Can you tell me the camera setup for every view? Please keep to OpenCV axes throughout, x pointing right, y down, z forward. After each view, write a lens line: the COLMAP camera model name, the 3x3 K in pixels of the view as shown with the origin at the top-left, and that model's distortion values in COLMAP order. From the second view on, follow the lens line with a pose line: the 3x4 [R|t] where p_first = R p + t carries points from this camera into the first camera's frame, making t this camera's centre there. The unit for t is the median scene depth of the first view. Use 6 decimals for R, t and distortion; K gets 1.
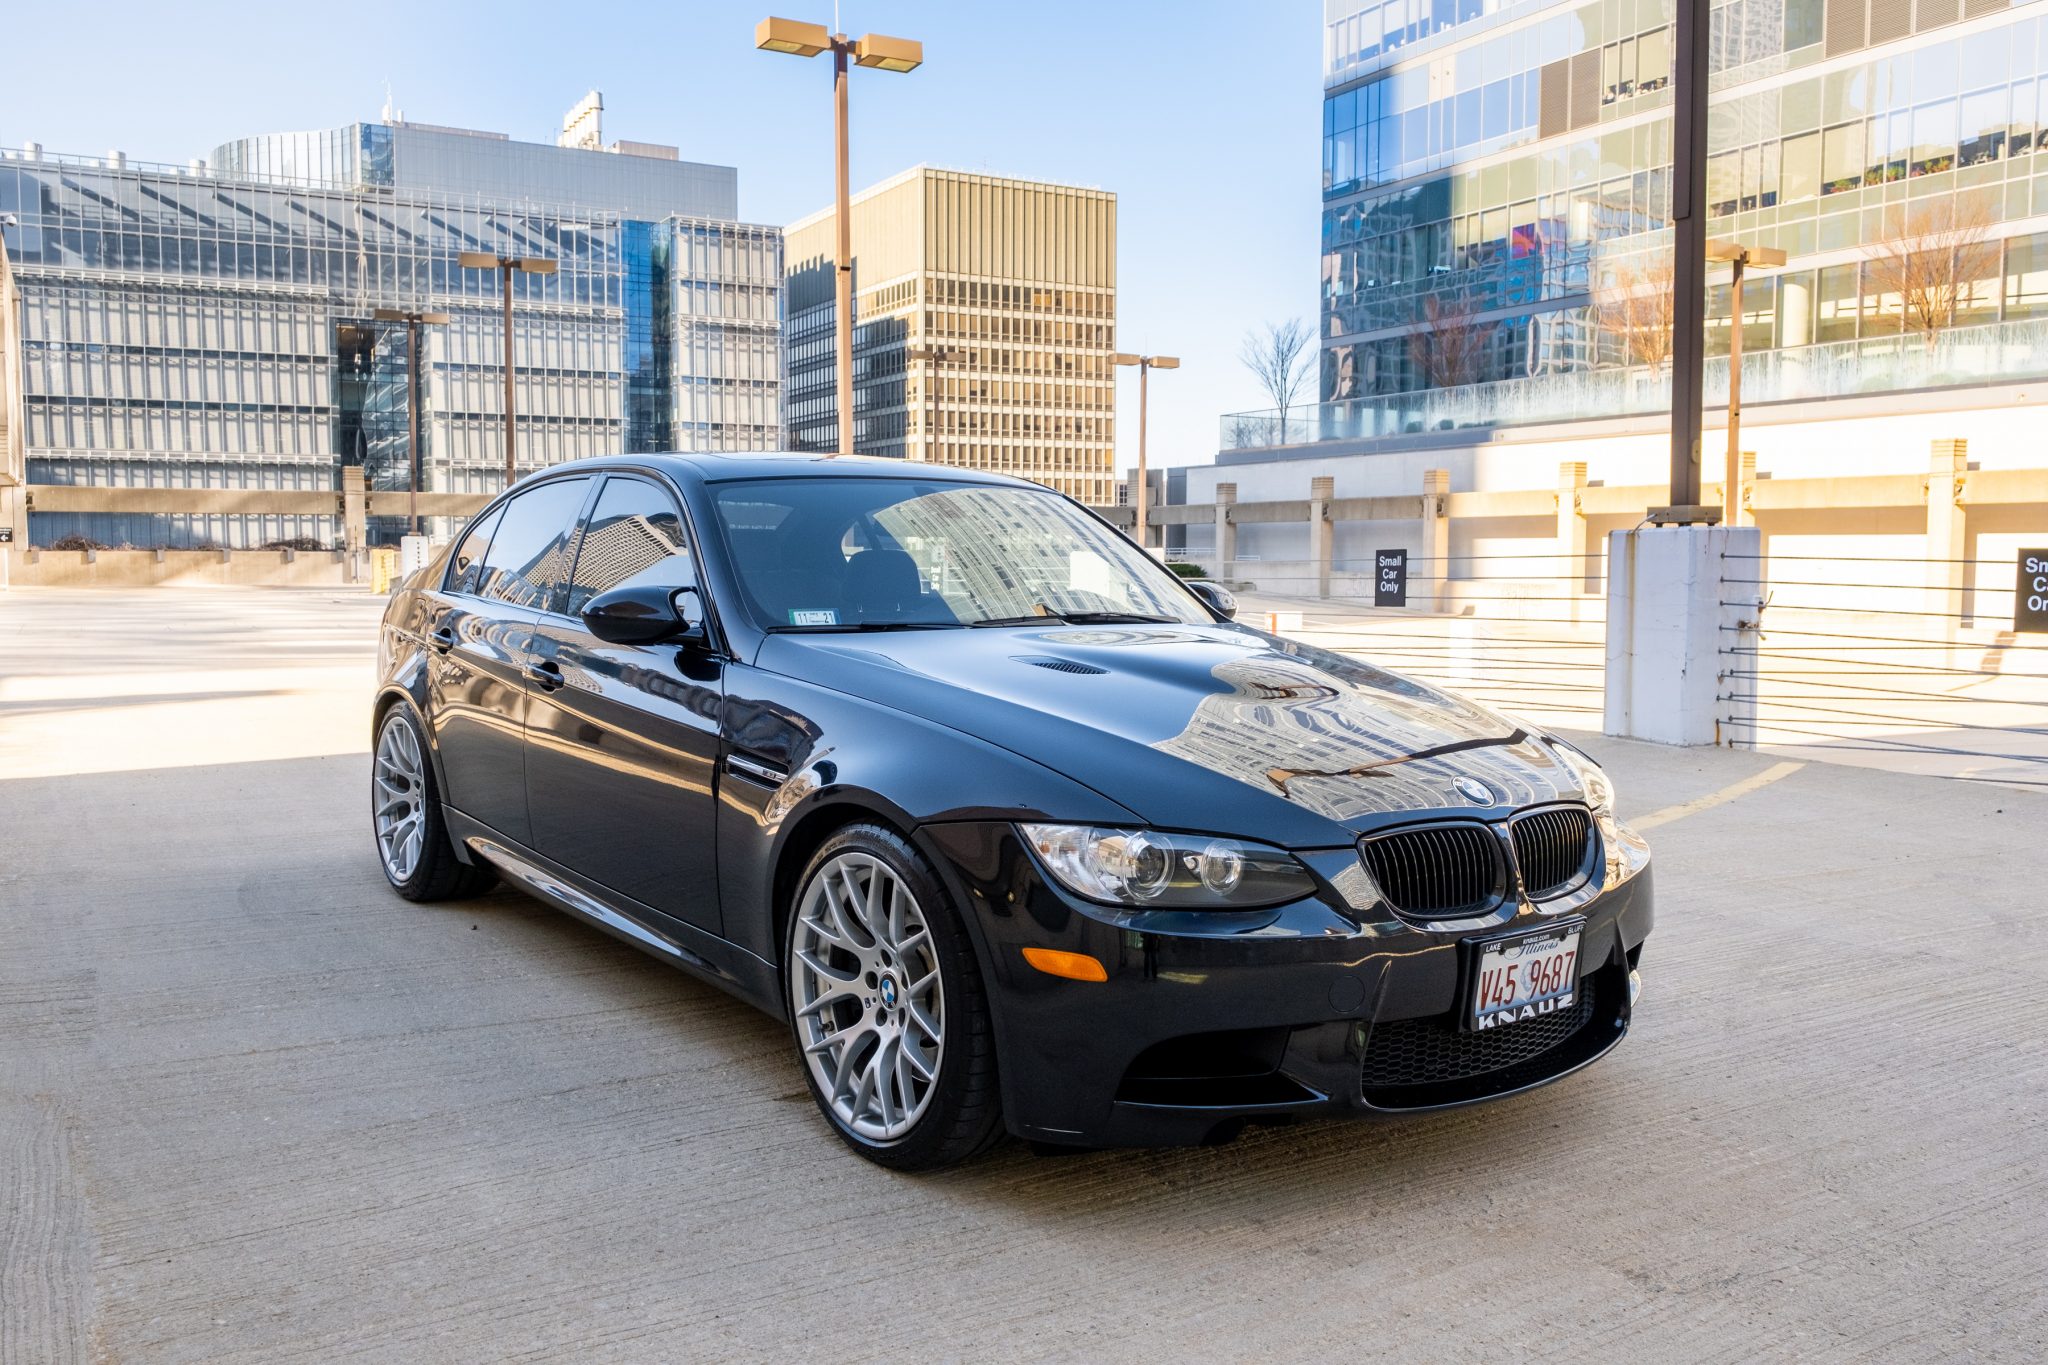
lens RADIAL K [[1603.1, 0, 1011.2], [0, 1603.1, 679.0], [0, 0, 1]] dist [-0.015242, 0.000393]
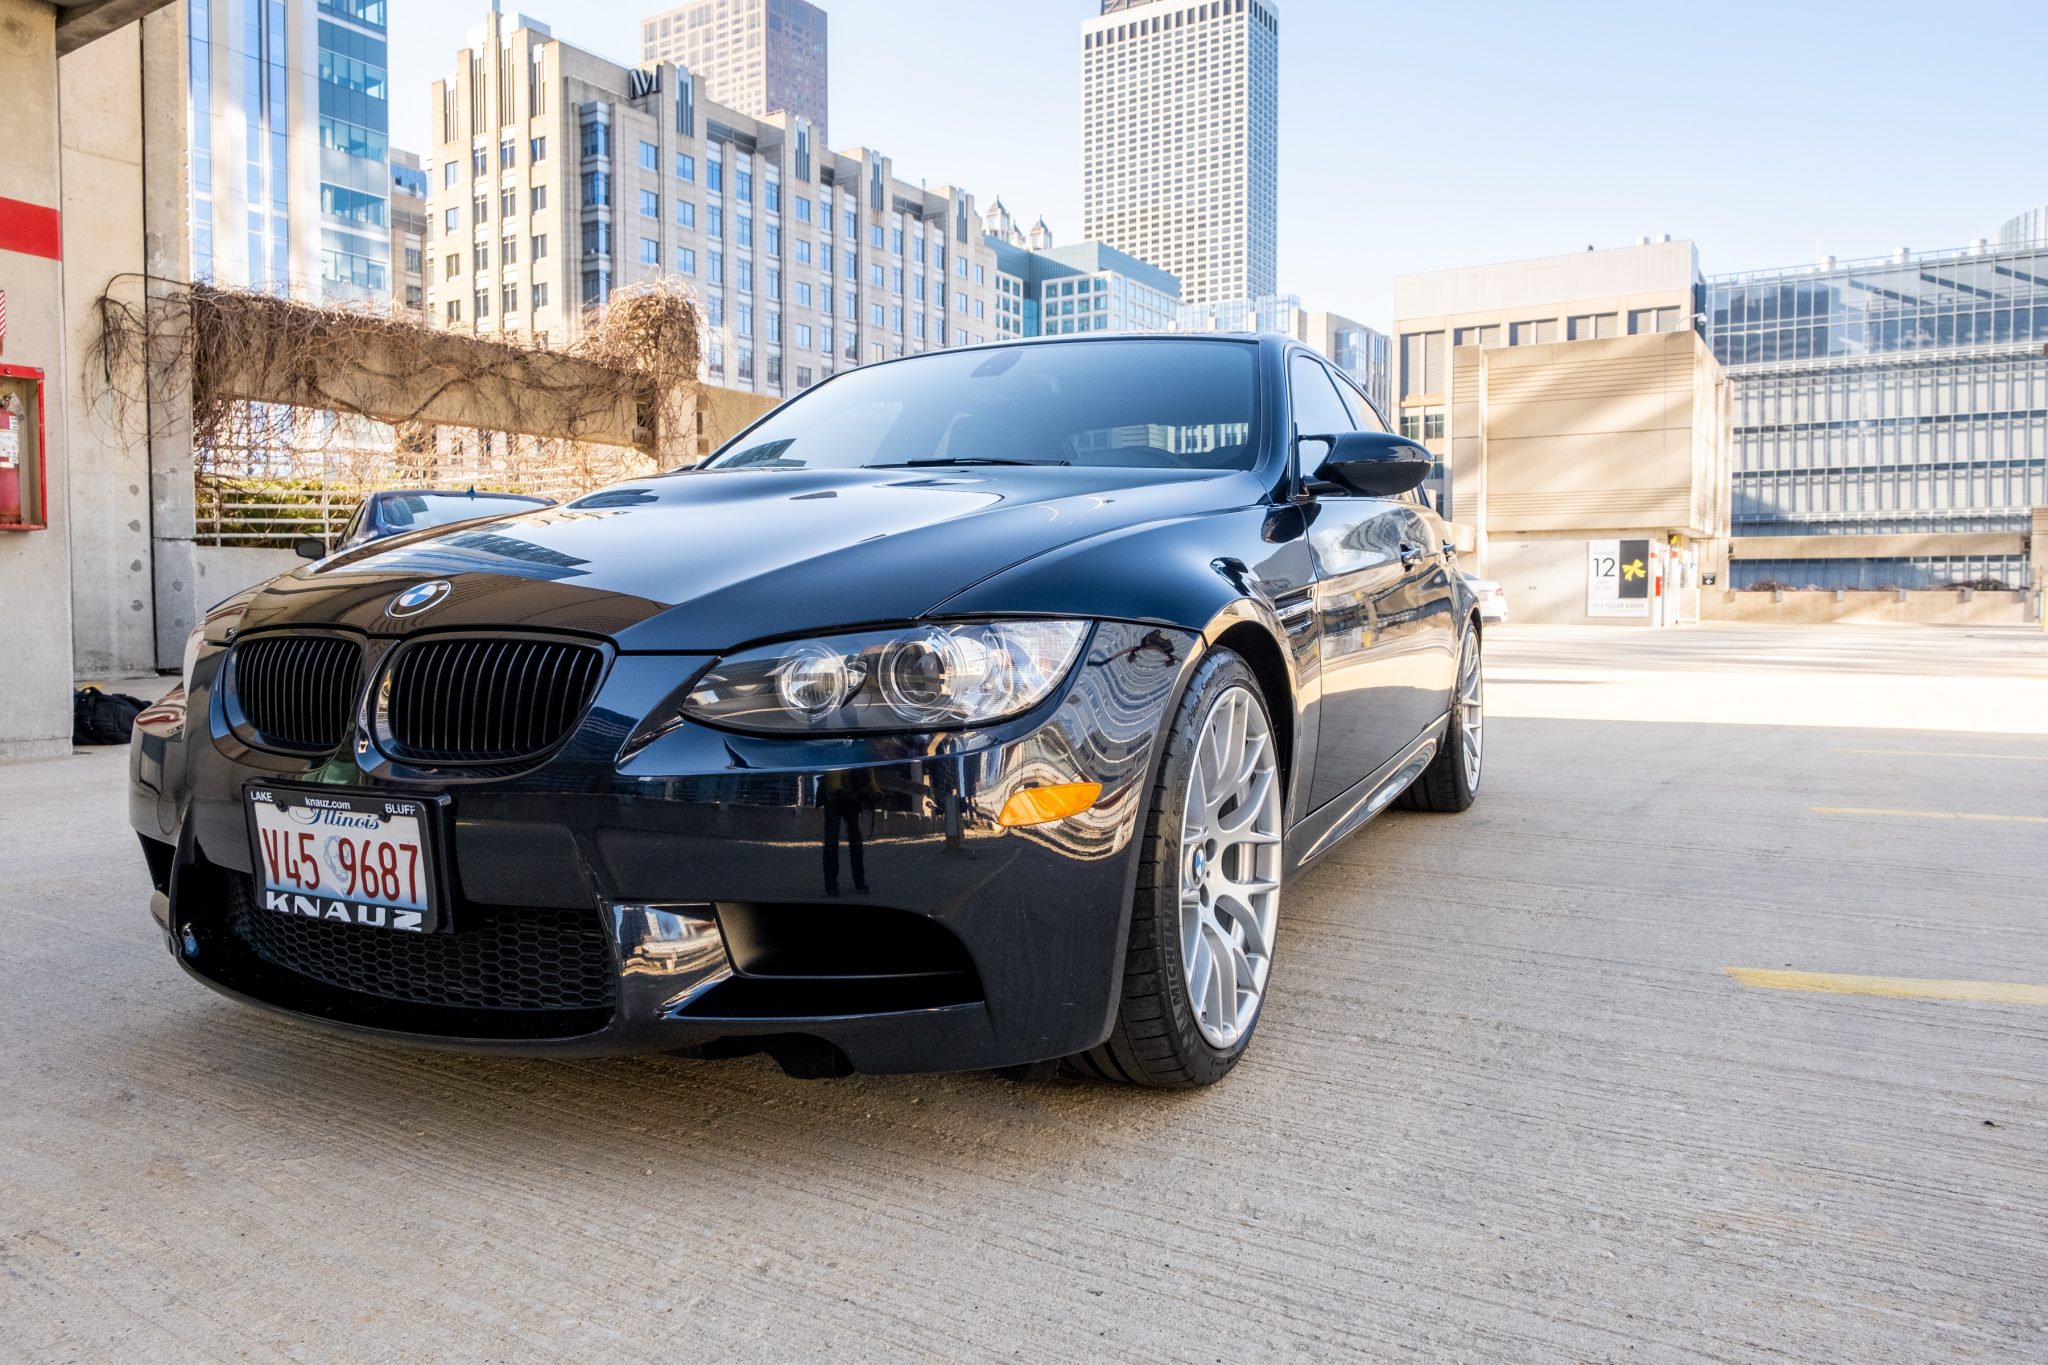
lens RADIAL K [[1378.9, 0, 1024.0], [0, 1378.9, 682.5], [0, 0, 1]] dist [-0.020542, -0.002293]
pose [[0.483428, 0.046664, -0.874139, 0.074623], [-0.063667, 0.997808, 0.018056, 0.006256], [0.873066, 0.046925, 0.485339, 0.074332]]
